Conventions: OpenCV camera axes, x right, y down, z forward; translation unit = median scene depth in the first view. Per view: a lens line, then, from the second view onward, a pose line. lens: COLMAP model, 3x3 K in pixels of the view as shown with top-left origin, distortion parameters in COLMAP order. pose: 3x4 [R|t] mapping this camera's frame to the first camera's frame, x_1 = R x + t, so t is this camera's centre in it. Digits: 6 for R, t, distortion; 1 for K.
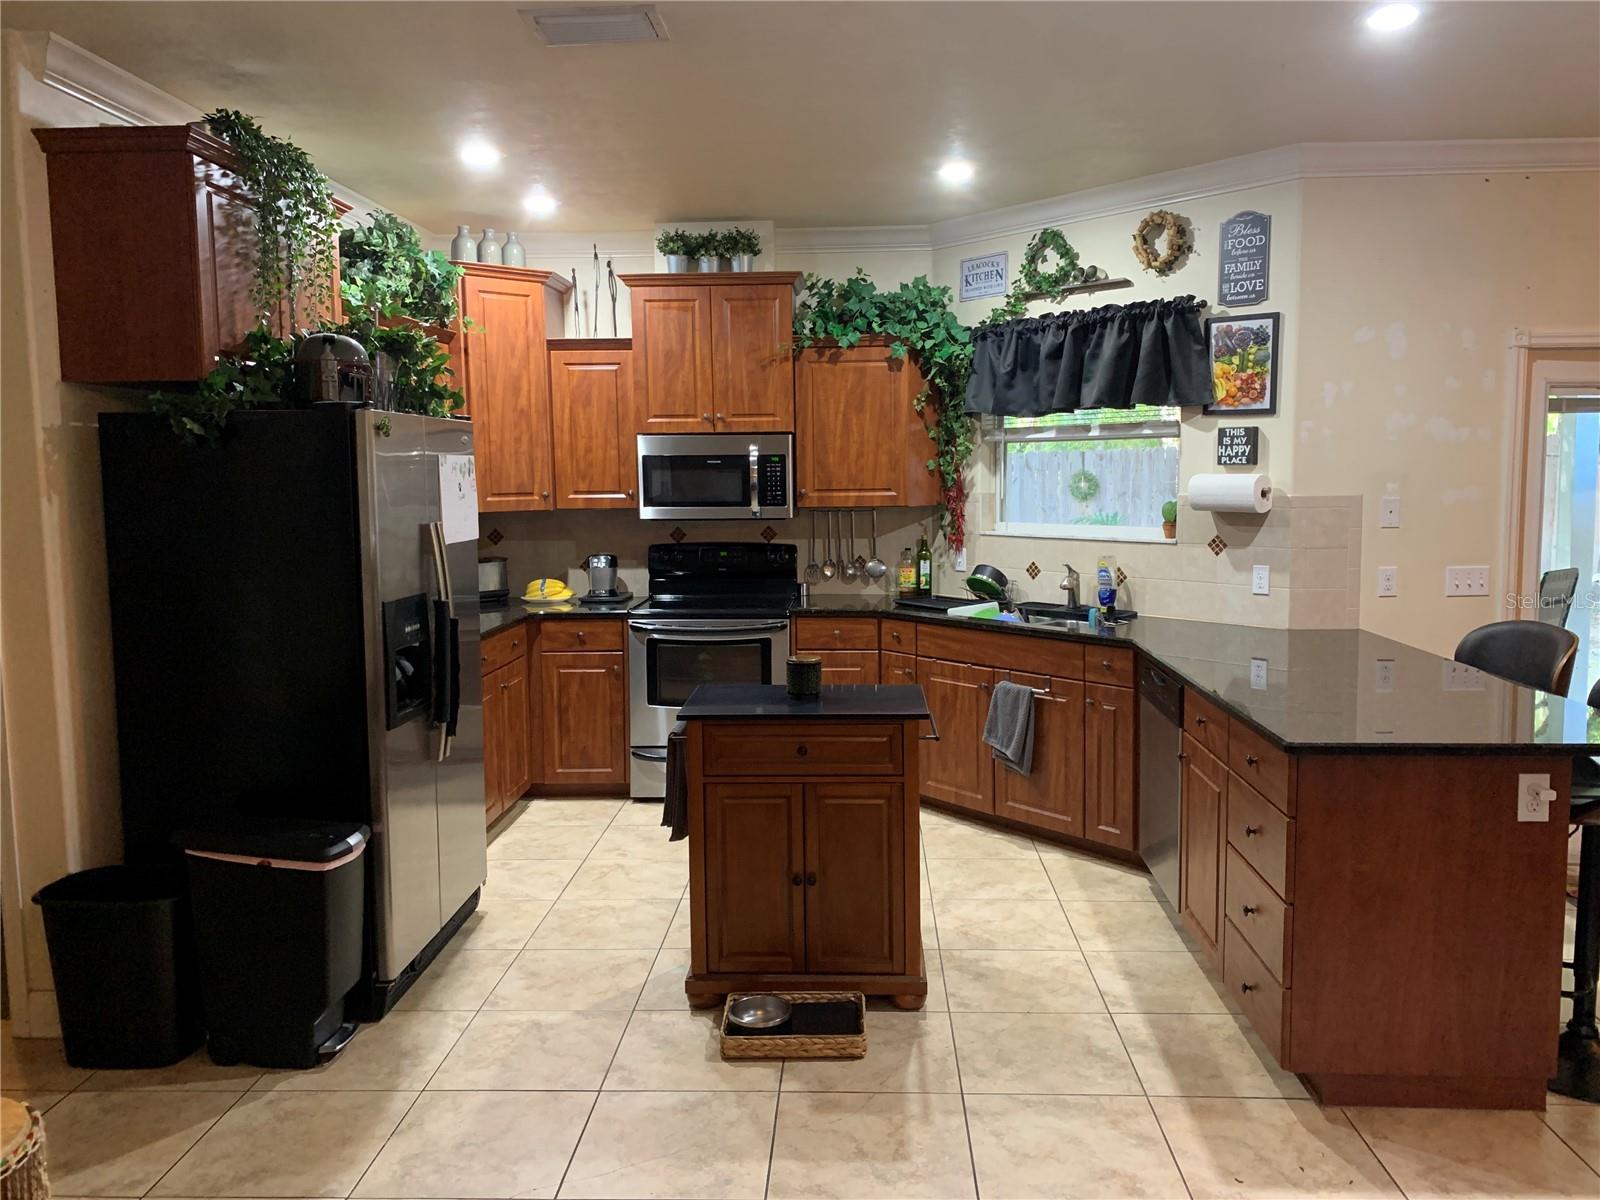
lens RADIAL K [[1222.6, 0, 811.8], [0, 1222.6, 591.9], [0, 0, 1]] dist [0.035310, -0.022754]
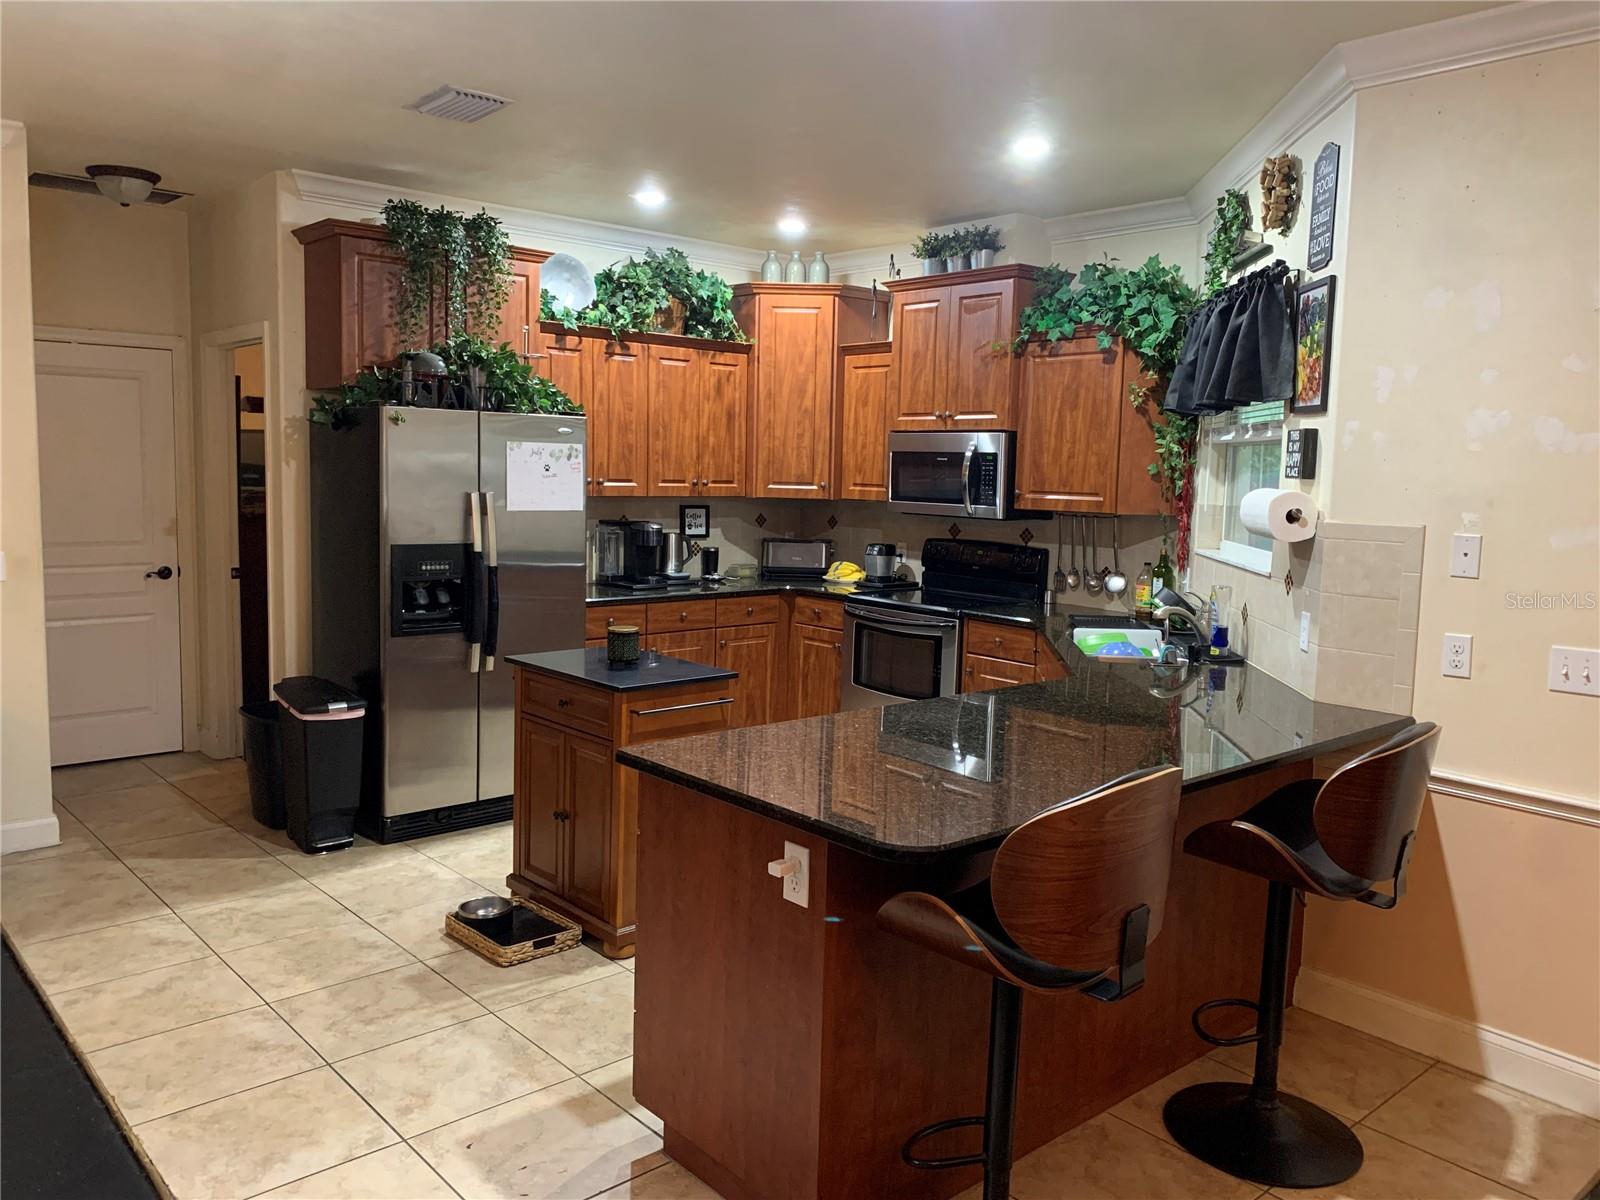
lens RADIAL K [[1222.6, 0, 805.9], [0, 1222.6, 605.3], [0, 0, 1]] dist [0.035310, -0.022754]
pose [[0.688672, 0.110082, -0.716668, 0.595773], [-0.098834, 0.993434, 0.057620, -0.033708], [0.718306, 0.031150, 0.695030, 0.219641]]
